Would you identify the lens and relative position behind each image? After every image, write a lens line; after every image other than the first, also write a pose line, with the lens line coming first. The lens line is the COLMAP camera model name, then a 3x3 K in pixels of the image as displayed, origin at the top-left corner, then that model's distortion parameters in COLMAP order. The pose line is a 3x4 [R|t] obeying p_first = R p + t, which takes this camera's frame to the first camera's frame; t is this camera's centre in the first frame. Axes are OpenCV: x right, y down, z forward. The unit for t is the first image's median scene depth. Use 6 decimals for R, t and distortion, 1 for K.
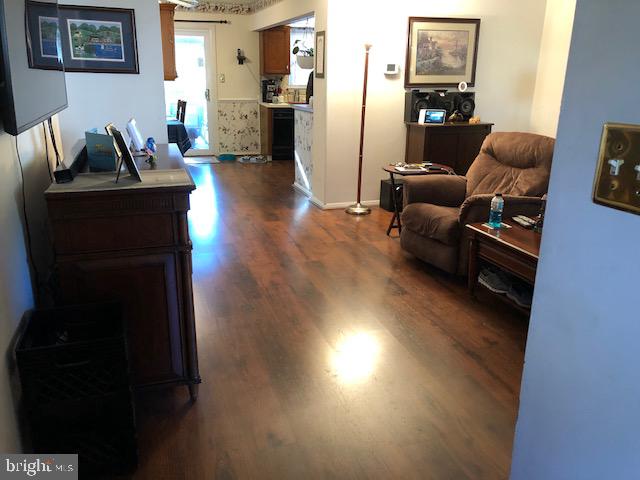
lens RADIAL K [[521.9, 0, 318.2], [0, 521.9, 235.1], [0, 0, 1]] dist [0.042120, -0.040776]
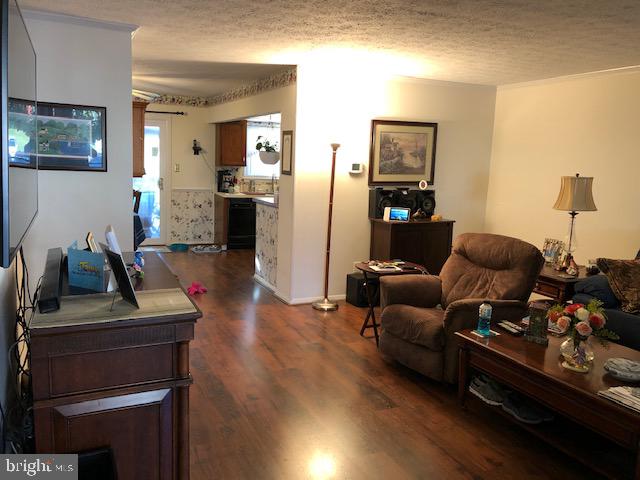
lens RADIAL K [[521.9, 0, 318.1], [0, 521.9, 239.1], [0, 0, 1]] dist [0.042120, -0.040776]
pose [[0.993078, 0.005036, 0.117350, -0.054298], [0.011922, 0.989599, -0.143361, -0.034155], [-0.116851, 0.143768, 0.982688, 0.027924]]
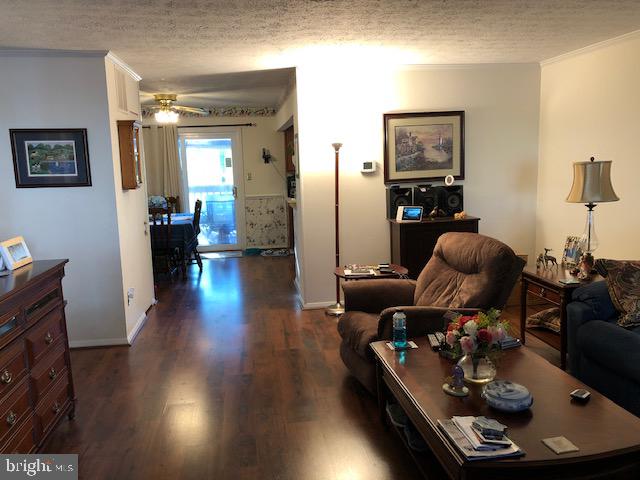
lens RADIAL K [[521.9, 0, 318.5], [0, 521.9, 241.9], [0, 0, 1]] dist [0.042120, -0.040776]
pose [[0.983028, -0.017612, -0.182608, 0.226884], [-0.008704, 0.989783, -0.142314, -0.039207], [0.183248, 0.141488, 0.972832, 0.059418]]
